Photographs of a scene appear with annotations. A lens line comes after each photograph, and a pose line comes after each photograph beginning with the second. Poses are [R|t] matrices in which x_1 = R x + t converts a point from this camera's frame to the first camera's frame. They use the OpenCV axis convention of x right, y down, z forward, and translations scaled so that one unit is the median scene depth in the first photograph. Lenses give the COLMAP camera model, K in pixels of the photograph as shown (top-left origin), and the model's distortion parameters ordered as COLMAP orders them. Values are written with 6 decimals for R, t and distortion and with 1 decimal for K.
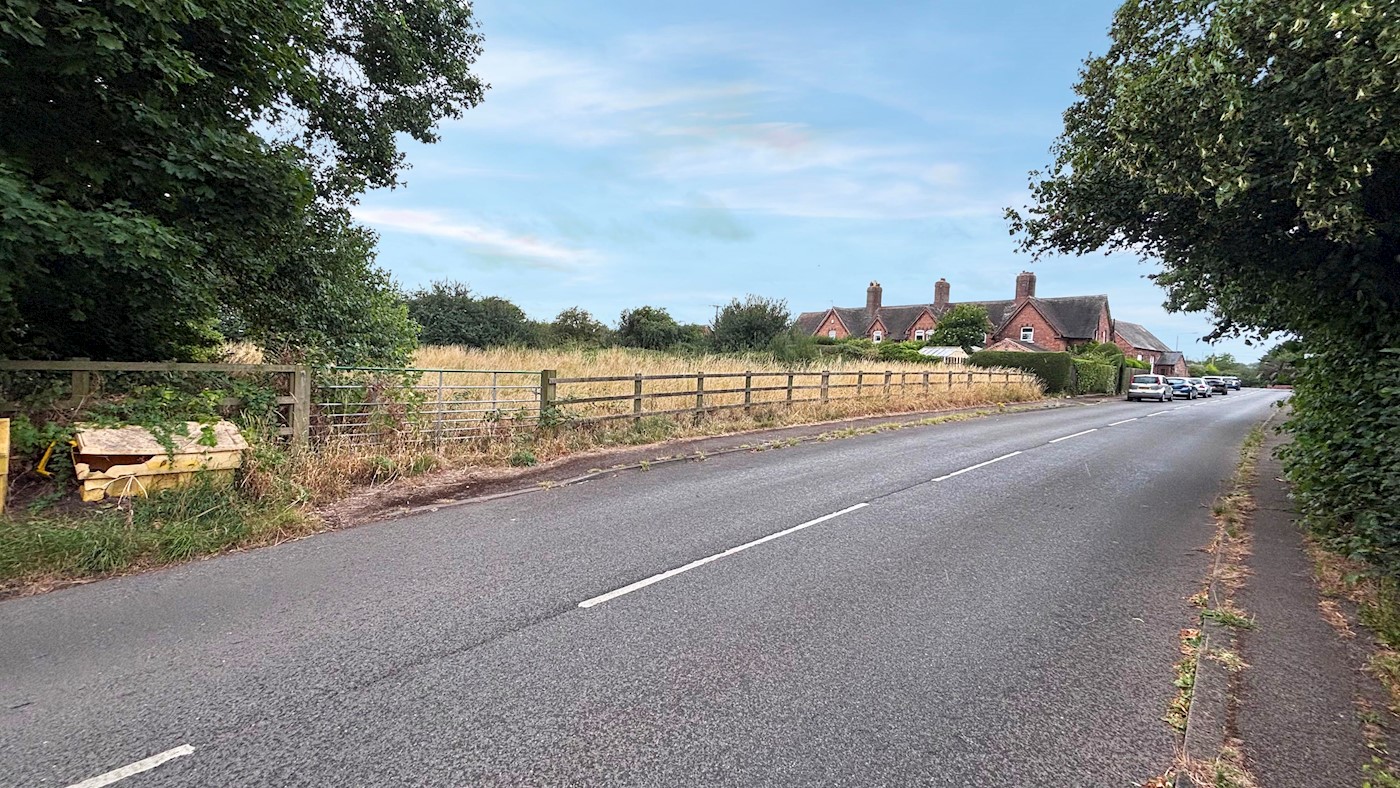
lens RADIAL K [[554.1, 0, 701.8], [0, 554.1, 397.9], [0, 0, 1]] dist [-0.006834, 0.000612]
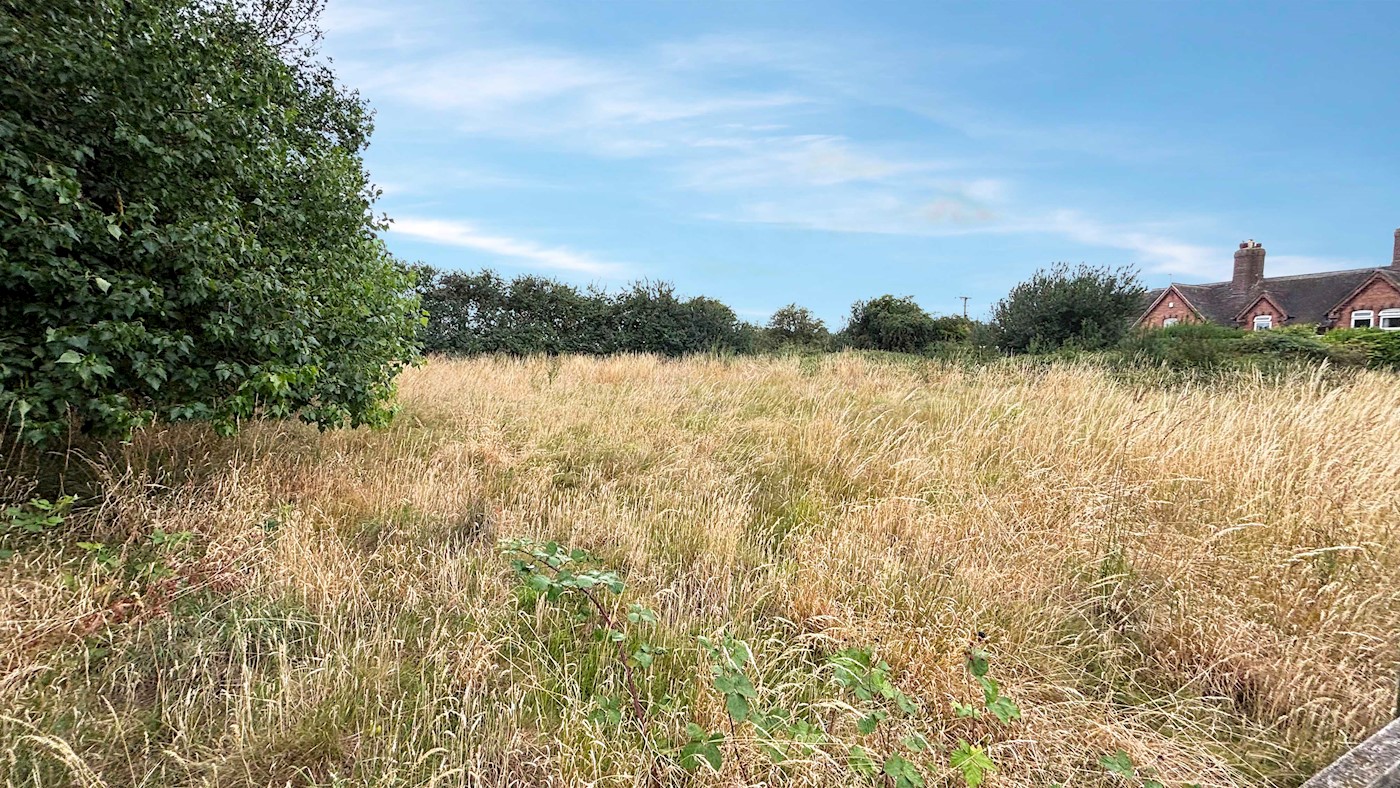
lens RADIAL K [[554.1, 0, 692.7], [0, 554.1, 396.0], [0, 0, 1]] dist [-0.006834, 0.000612]
pose [[0.919403, 0.008257, -0.393231, -0.043974], [-0.013369, 0.999858, -0.010264, -0.016879], [0.393090, 0.014694, 0.919383, 0.202869]]
